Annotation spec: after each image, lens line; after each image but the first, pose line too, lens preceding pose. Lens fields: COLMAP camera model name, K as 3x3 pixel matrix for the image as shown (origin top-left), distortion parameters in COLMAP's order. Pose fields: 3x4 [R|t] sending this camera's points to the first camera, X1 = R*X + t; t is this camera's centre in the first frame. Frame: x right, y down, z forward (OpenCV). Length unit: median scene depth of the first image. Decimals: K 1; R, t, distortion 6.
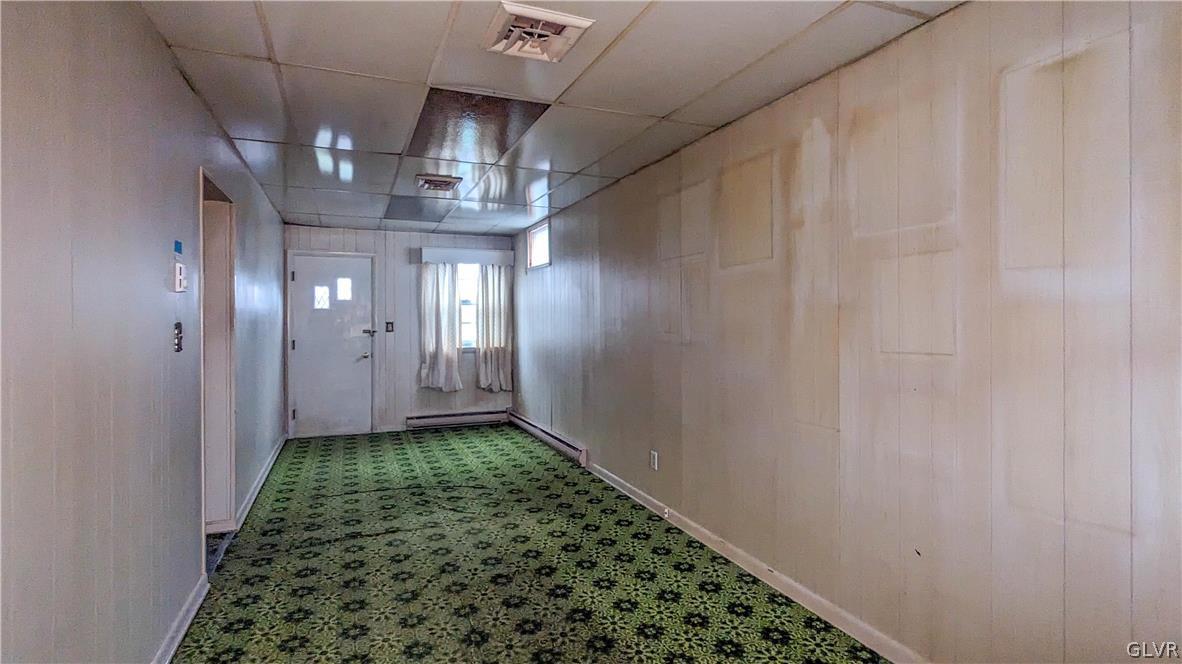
lens RADIAL K [[560.6, 0, 588.8], [0, 560.6, 328.0], [0, 0, 1]] dist [-0.005968, -0.001367]
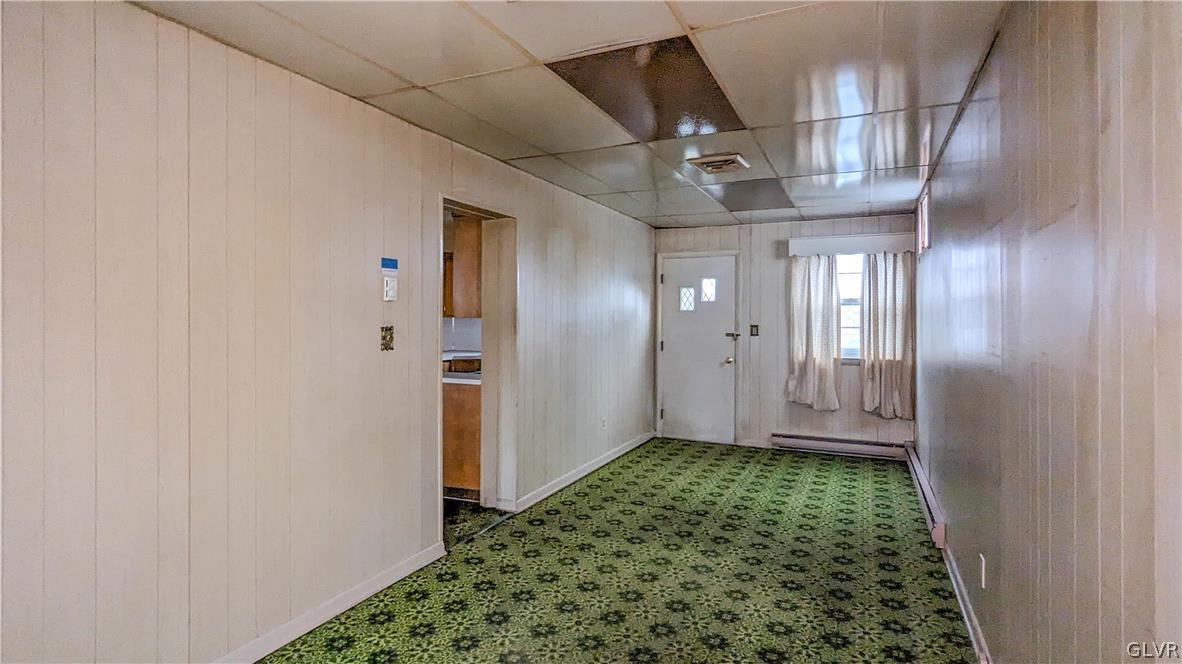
lens RADIAL K [[596.0, 0, 590.0], [0, 596.0, 321.1], [0, 0, 1]] dist [0.003635, -0.000071]
pose [[0.669285, 0.010181, -0.742936, 0.183093], [-0.019213, 0.999809, -0.003608, -0.008469], [0.742758, 0.016689, 0.669352, 0.165259]]
